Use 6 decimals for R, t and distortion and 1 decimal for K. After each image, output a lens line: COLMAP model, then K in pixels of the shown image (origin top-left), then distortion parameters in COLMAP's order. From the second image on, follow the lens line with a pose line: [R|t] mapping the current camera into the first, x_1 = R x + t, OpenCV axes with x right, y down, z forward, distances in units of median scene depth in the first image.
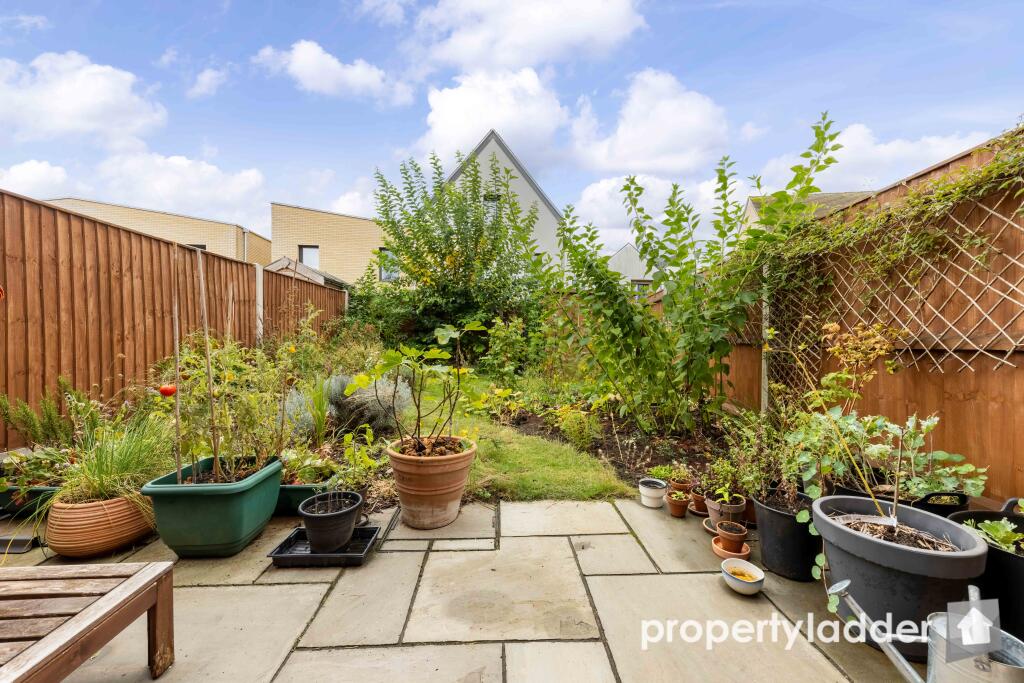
lens RADIAL K [[396.7, 0, 514.6], [0, 396.7, 341.2], [0, 0, 1]] dist [-0.000883, -0.000215]
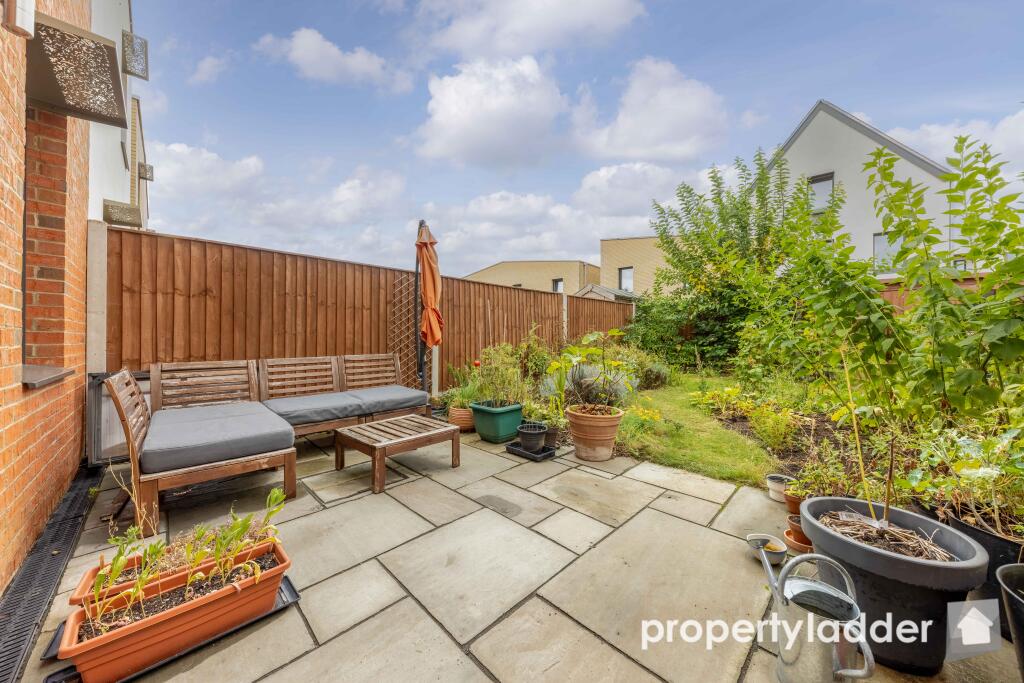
lens RADIAL K [[359.8, 0, 511.2], [0, 359.8, 338.9], [0, 0, 1]] dist [0.020134, 0.000177]
pose [[0.663481, -0.006422, -0.748165, 0.581794], [-0.004388, 0.999913, -0.012474, 0.005233], [0.748180, 0.011559, 0.663395, -0.164657]]
